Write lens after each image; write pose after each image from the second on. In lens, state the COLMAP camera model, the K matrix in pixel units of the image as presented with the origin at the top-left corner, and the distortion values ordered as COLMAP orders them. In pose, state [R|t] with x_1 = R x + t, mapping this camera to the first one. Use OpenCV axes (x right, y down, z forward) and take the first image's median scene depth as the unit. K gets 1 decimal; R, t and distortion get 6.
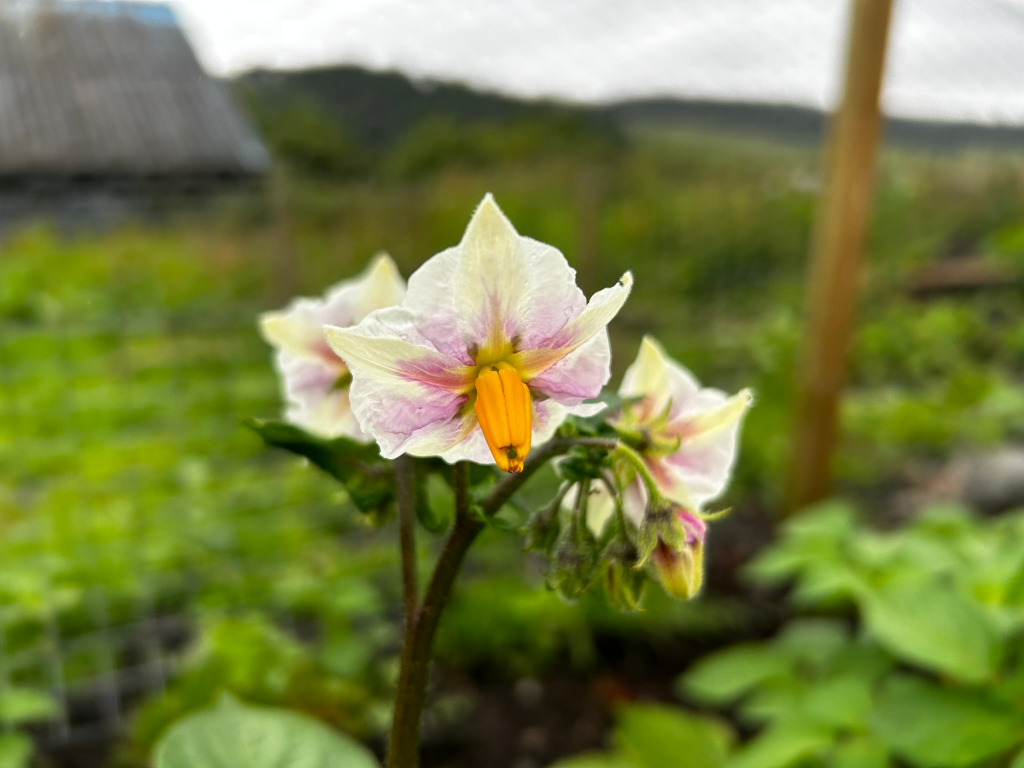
lens RADIAL K [[881.4, 0, 512.0], [0, 881.4, 384.0], [0, 0, 1]] dist [0.054274, 0.000174]
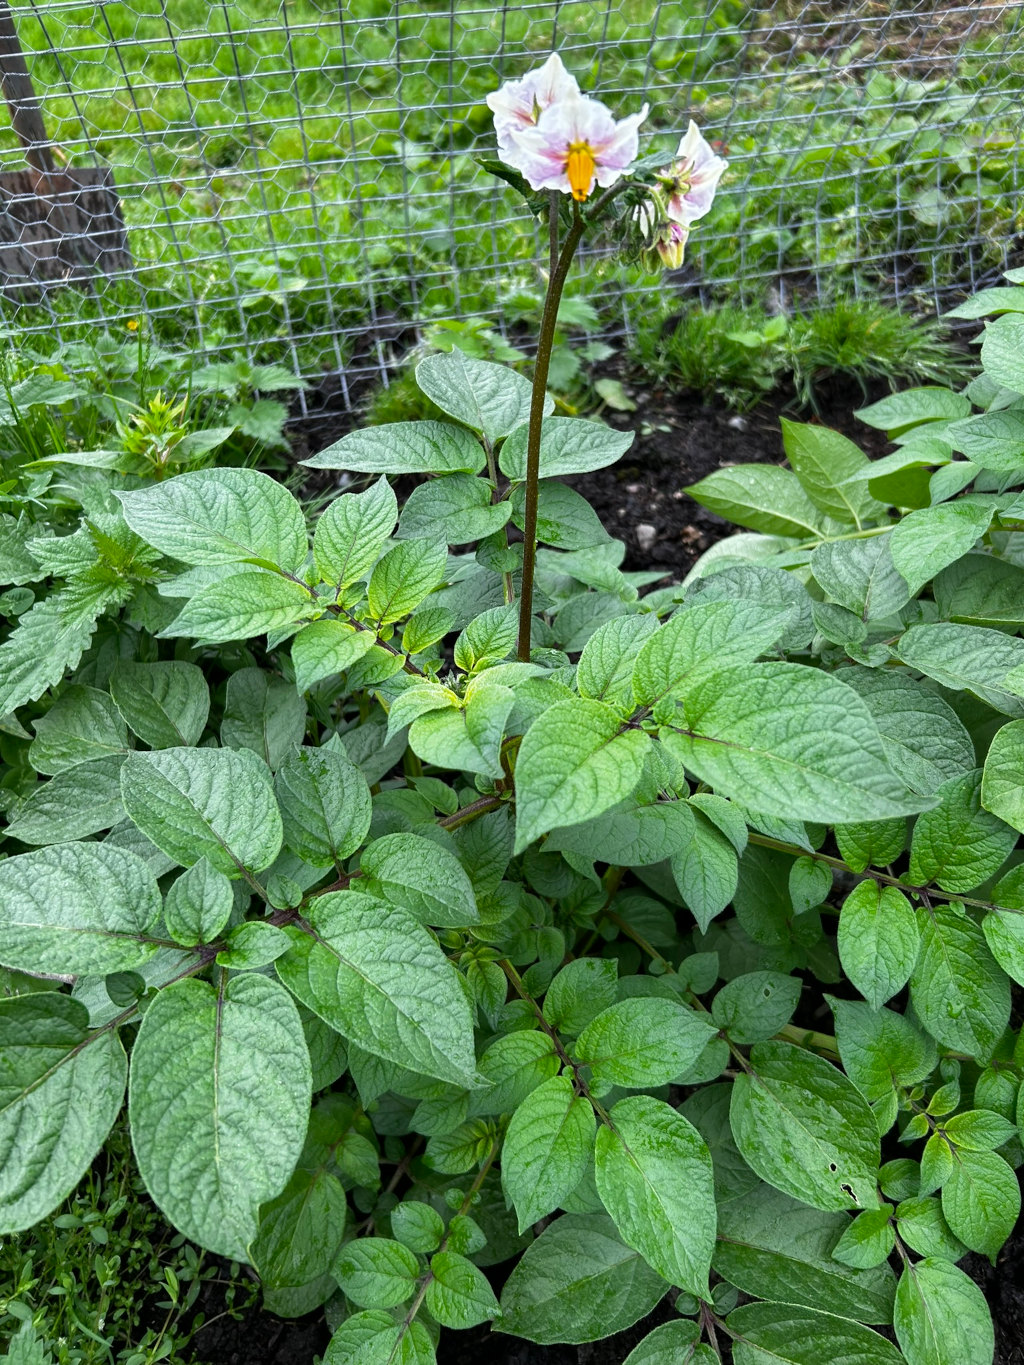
lens RADIAL K [[1174.9, 0, 512.0], [0, 1174.9, 682.5], [0, 0, 1]] dist [0.054274, 0.000174]
pose [[0.966158, 0.155361, -0.205915, 0.546604], [-0.033768, 0.867583, 0.496145, -0.286438], [0.255730, -0.472402, 0.843468, -1.919328]]
